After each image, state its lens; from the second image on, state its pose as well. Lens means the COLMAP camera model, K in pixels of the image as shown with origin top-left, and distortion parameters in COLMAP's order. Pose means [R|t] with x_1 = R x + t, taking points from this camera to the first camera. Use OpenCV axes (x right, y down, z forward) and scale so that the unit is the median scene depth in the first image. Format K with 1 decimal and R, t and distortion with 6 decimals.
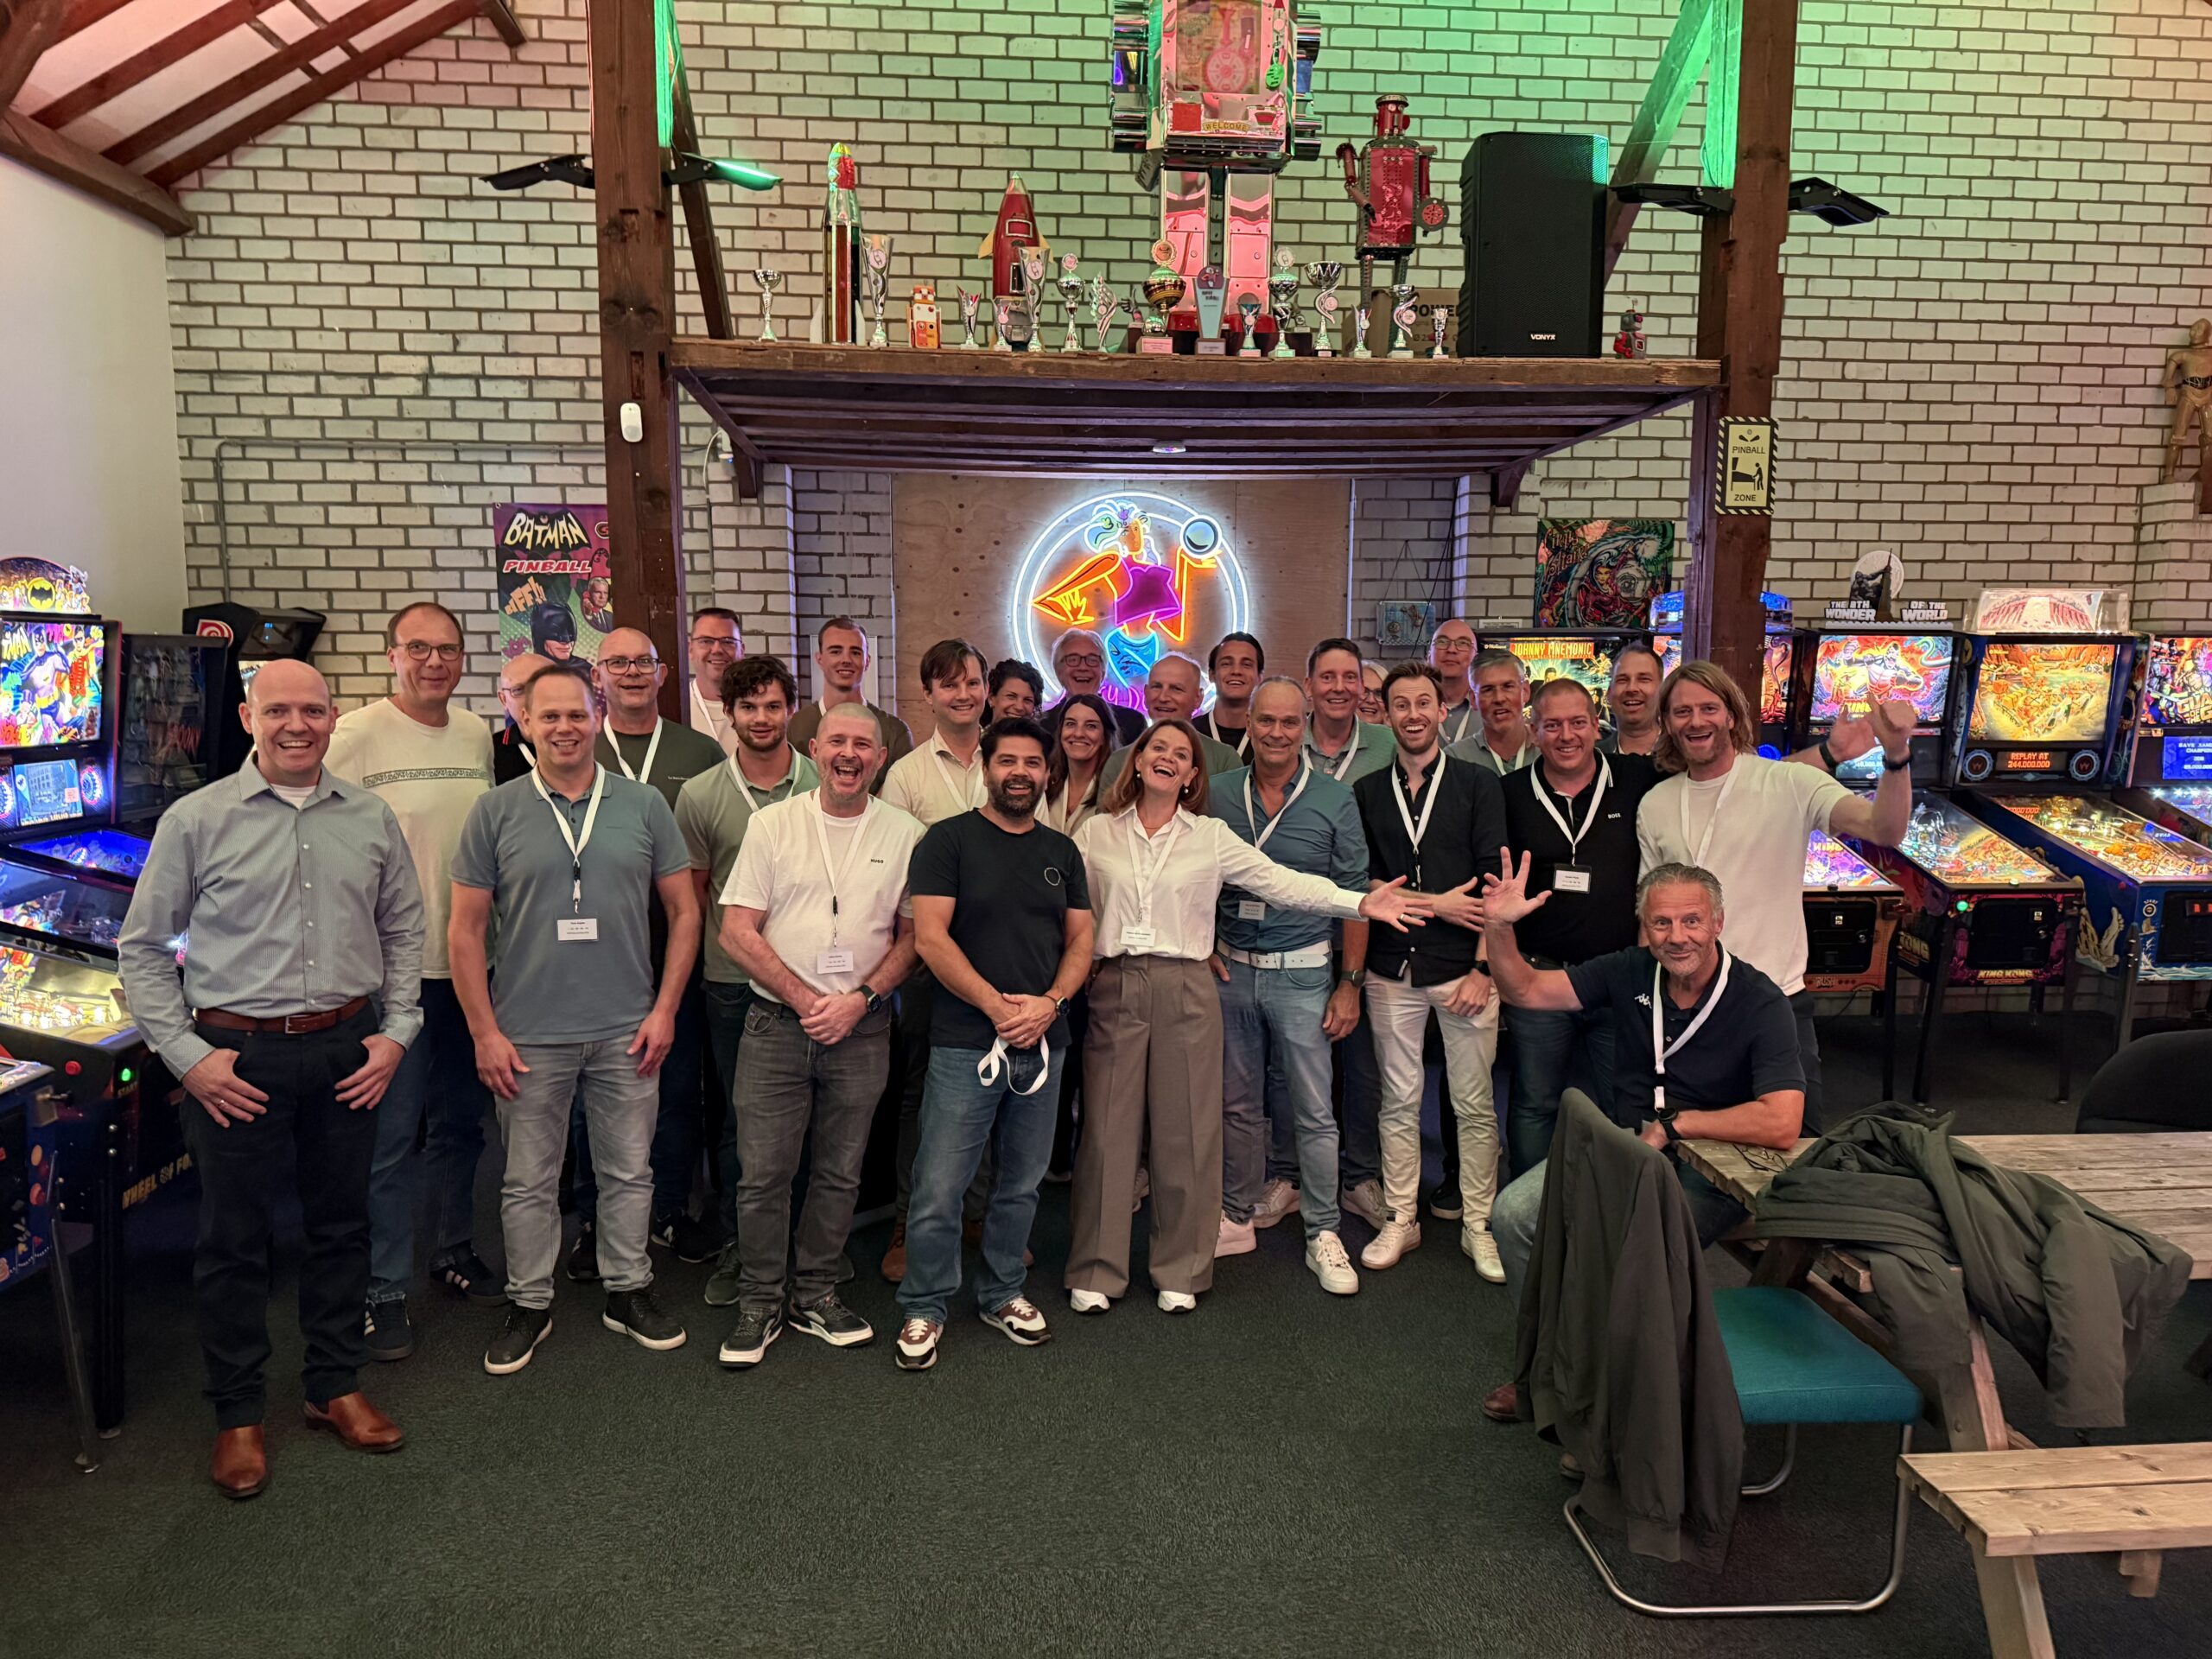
lens RADIAL K [[1560.5, 0, 1113.4], [0, 1560.5, 846.1], [0, 0, 1]] dist [0.021248, -0.028456]
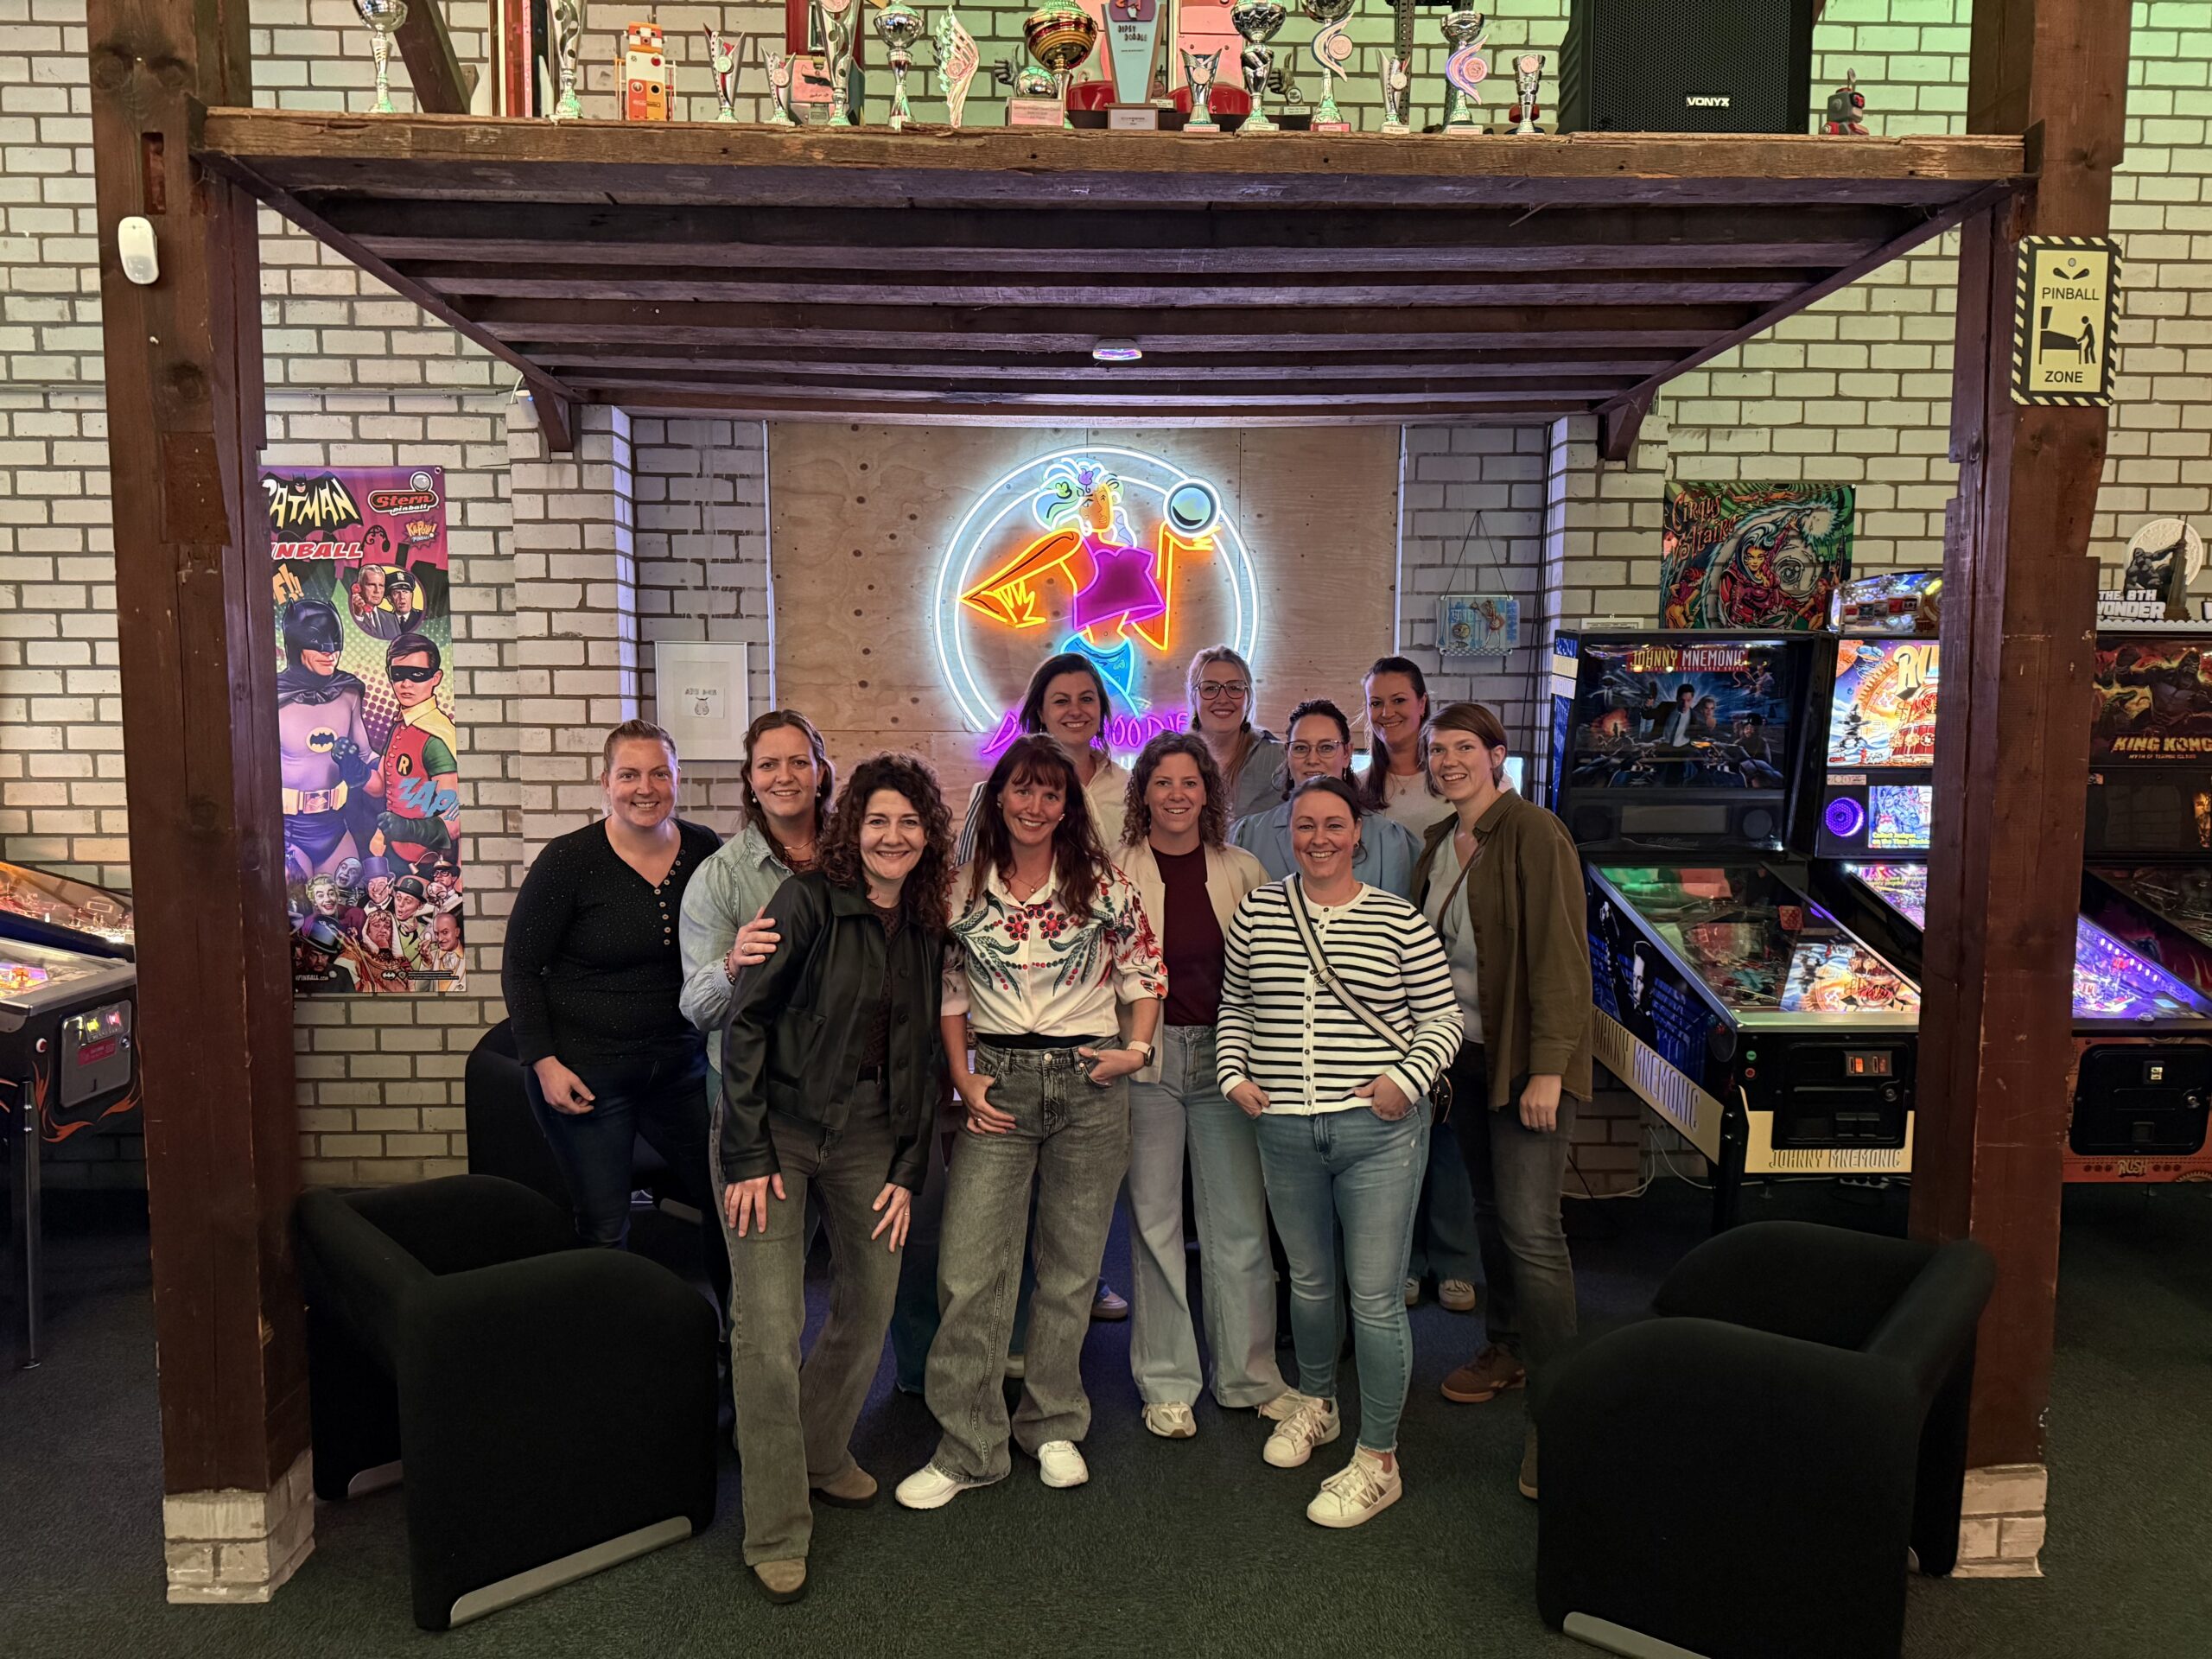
lens RADIAL K [[1561.3, 0, 1096.4], [0, 1561.3, 838.9], [0, 0, 1]] dist [0.014804, -0.017503]
pose [[0.998308, 0.005752, -0.057870, 0.057408], [-0.007534, 0.999503, -0.030611, -0.022246], [0.057665, 0.030995, 0.997855, 0.287289]]
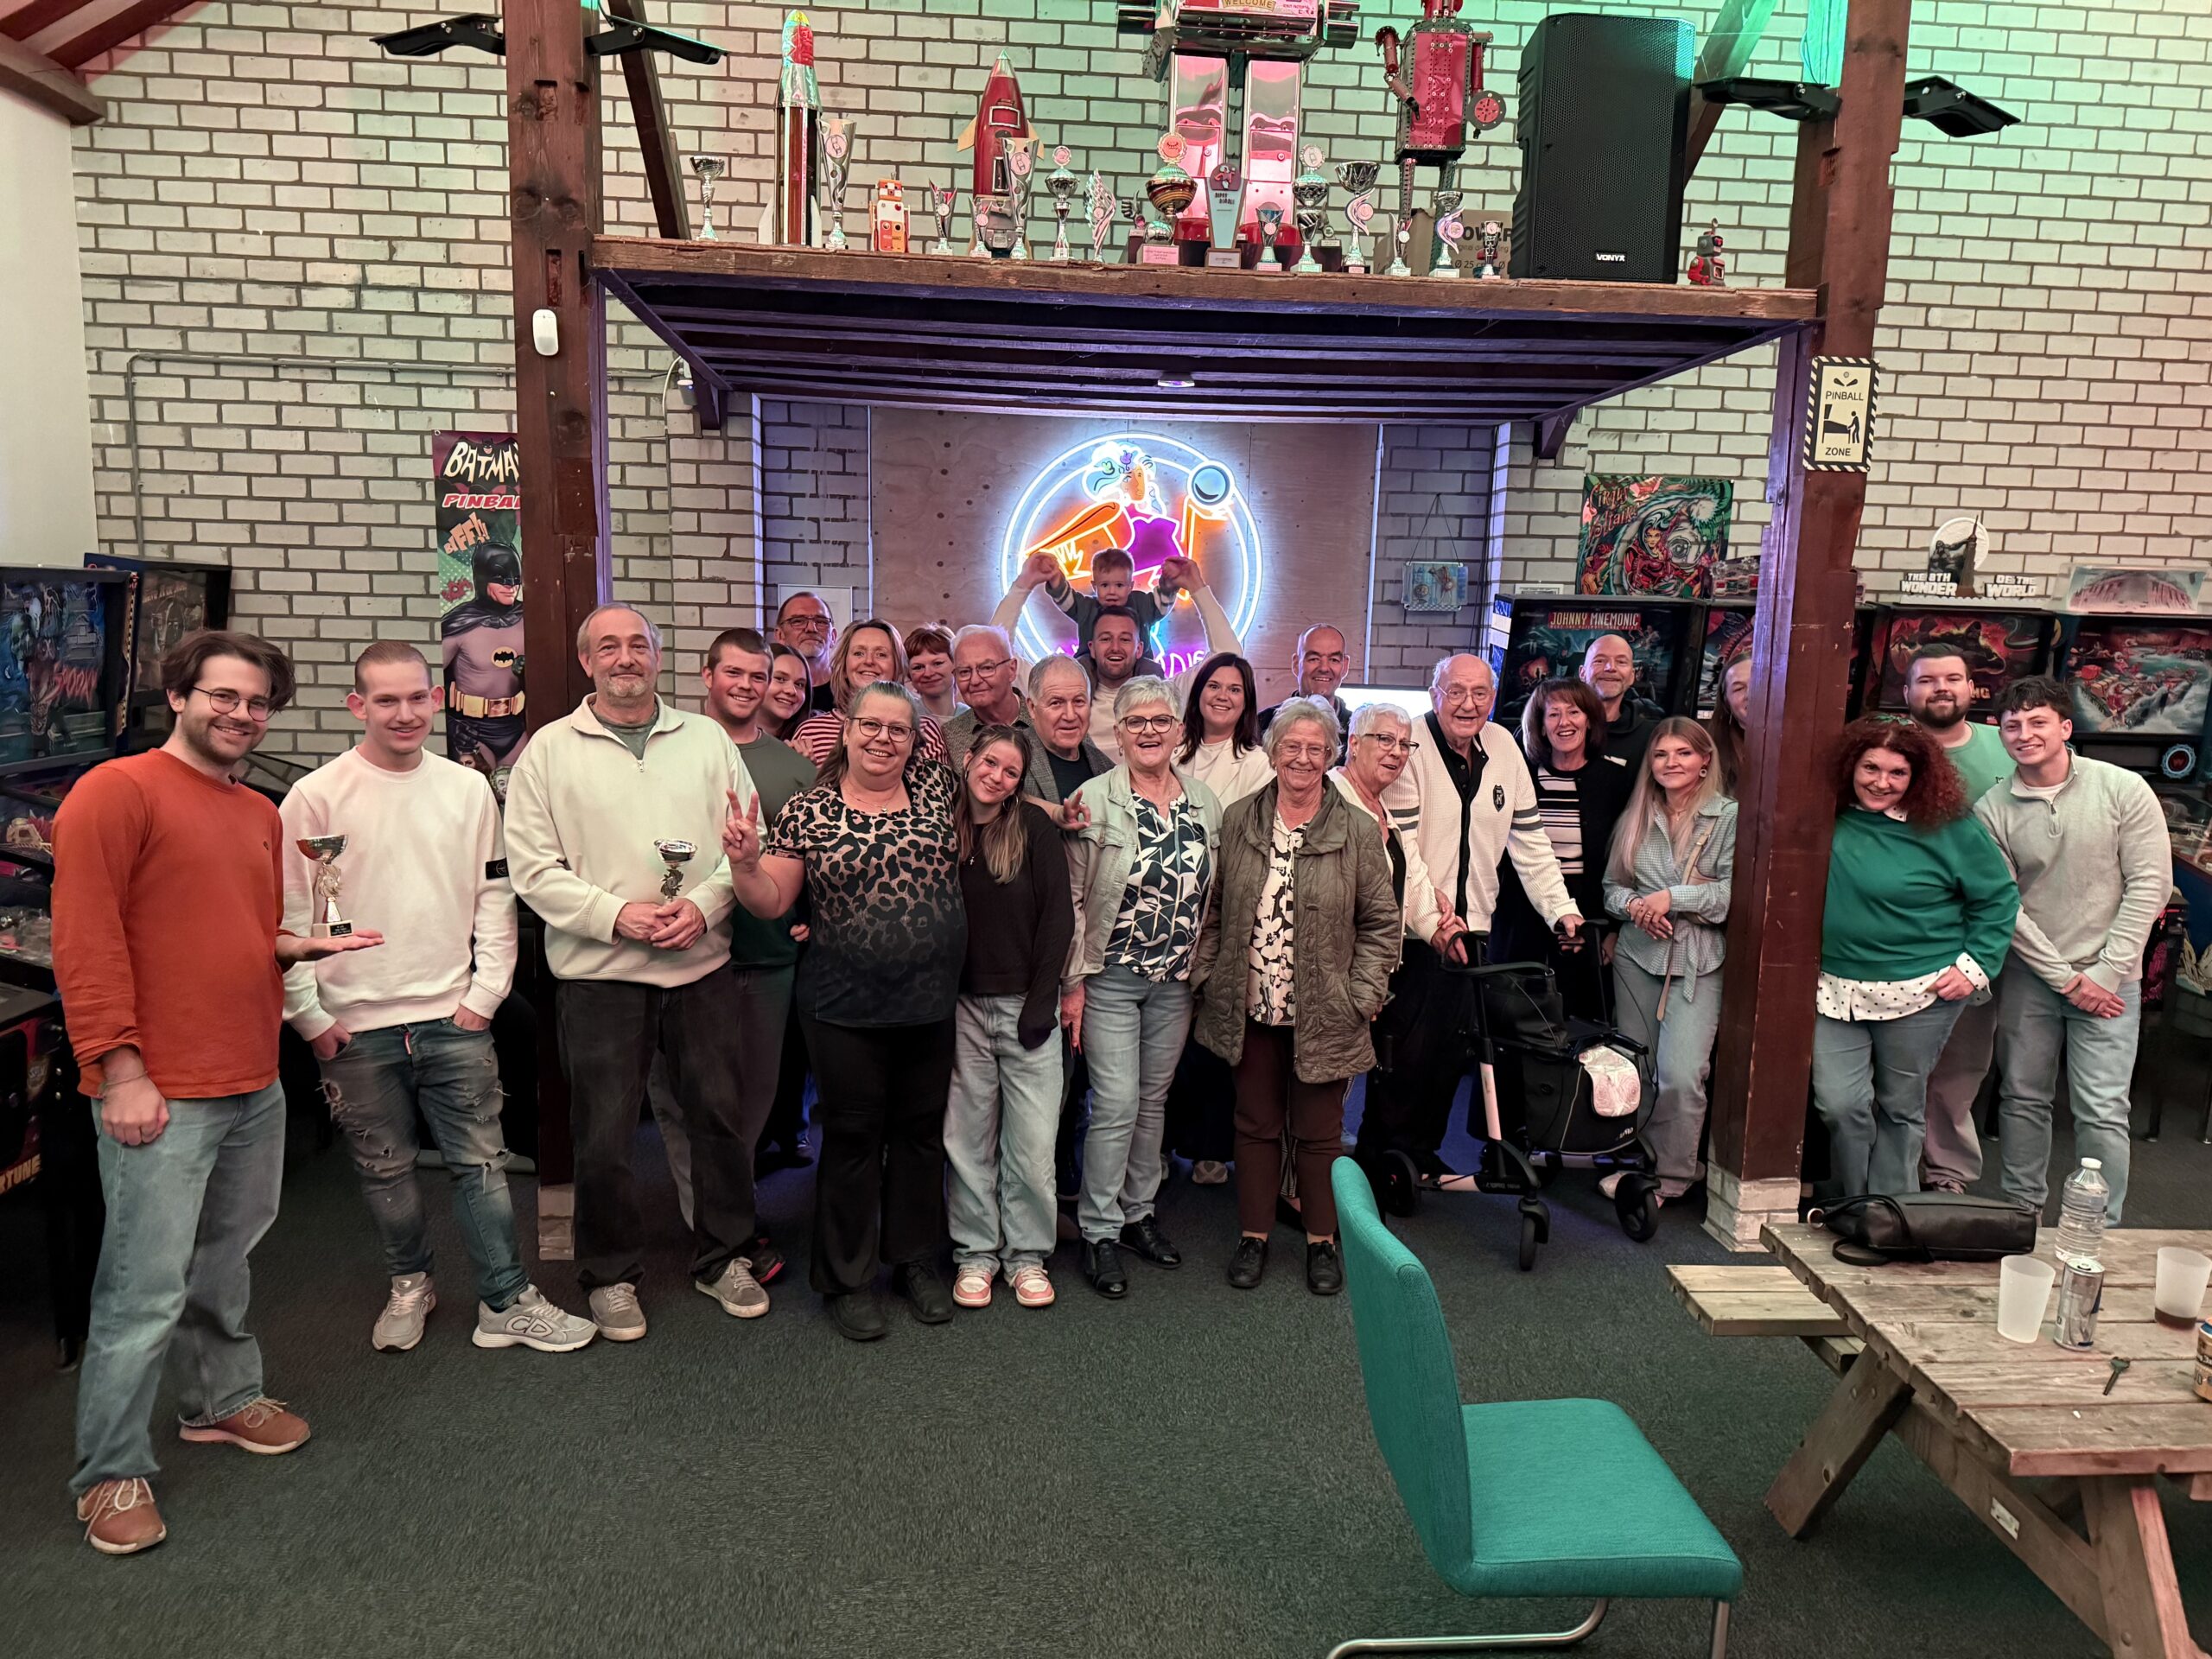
lens RADIAL K [[1558.9, 0, 1108.0], [0, 1558.9, 843.8], [0, 0, 1]] dist [0.021605, -0.025841]
pose [[0.999648, 0.024975, -0.008910, 0.009903], [-0.024713, 0.999293, 0.028334, -0.014707], [0.009612, -0.028104, 0.999559, 0.089480]]
